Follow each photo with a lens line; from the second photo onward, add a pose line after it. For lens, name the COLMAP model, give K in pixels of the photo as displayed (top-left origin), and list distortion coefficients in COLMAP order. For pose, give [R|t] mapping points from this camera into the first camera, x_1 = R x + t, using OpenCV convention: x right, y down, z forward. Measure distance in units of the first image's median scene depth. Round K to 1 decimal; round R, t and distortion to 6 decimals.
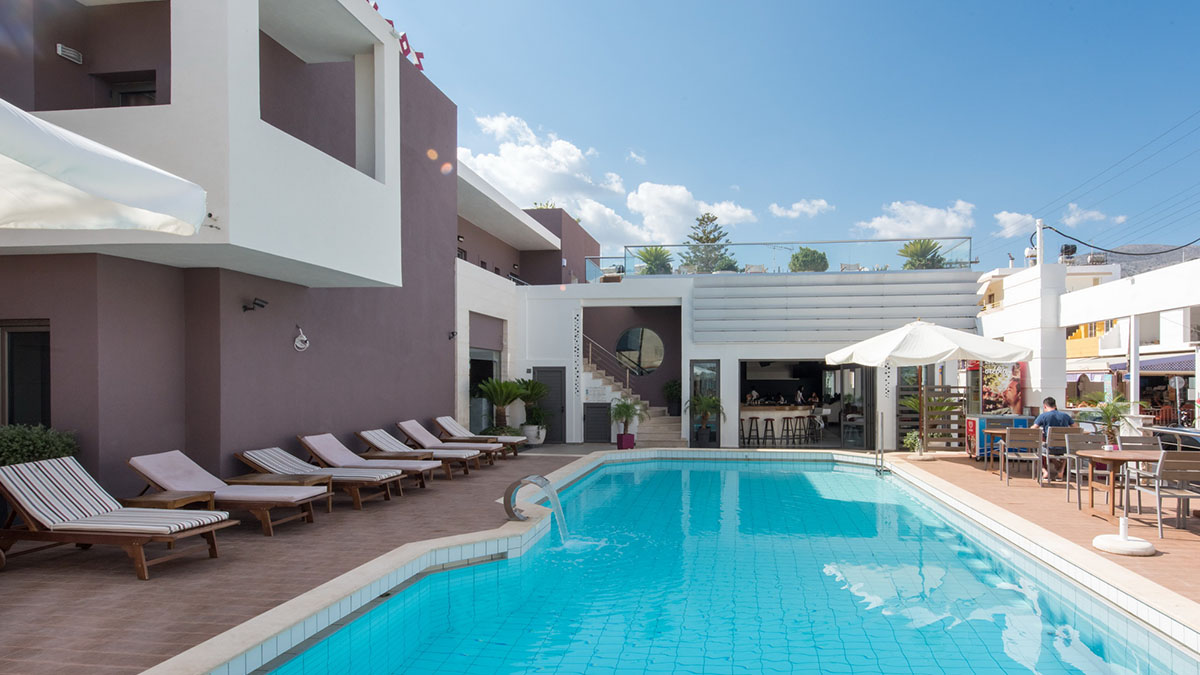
lens RADIAL K [[635.9, 0, 634.9], [0, 635.9, 381.6], [0, 0, 1]] dist [0.014729, -0.002189]
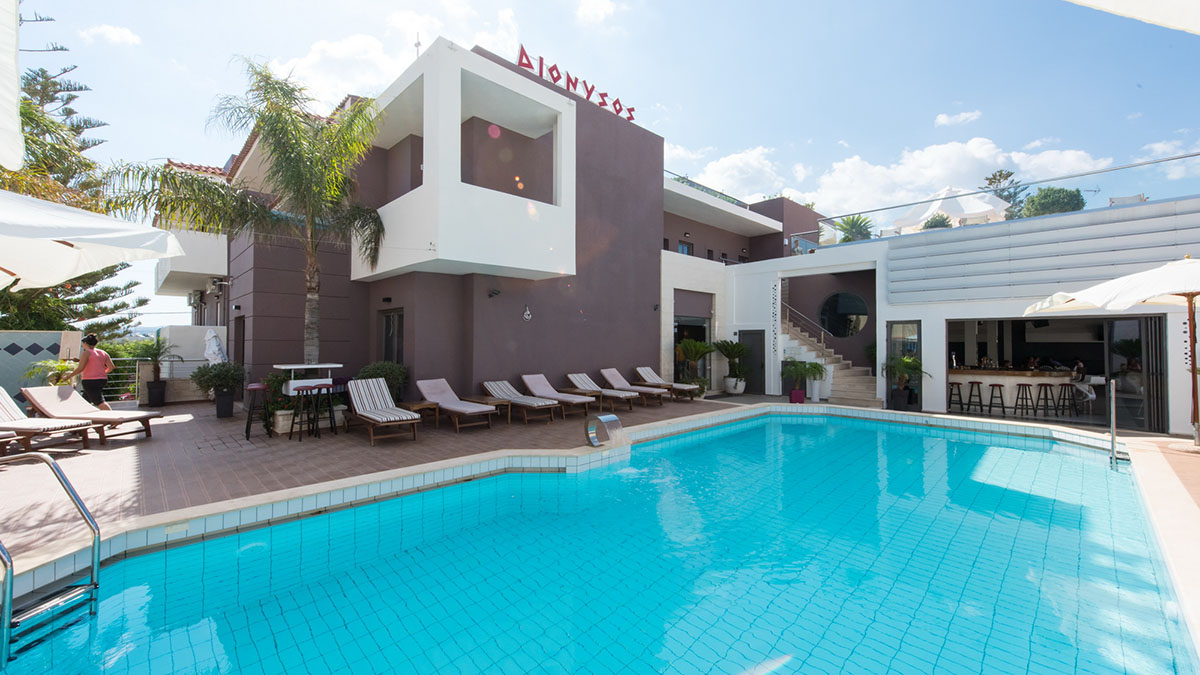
lens RADIAL K [[472.7, 0, 592.2], [0, 472.7, 332.6], [0, 0, 1]] dist [0.014980, -0.000148]
pose [[0.774814, -0.010688, -0.632098, 0.204180], [-0.005691, 0.999699, -0.023879, 0.004750], [0.632163, 0.022099, 0.774520, 0.118243]]
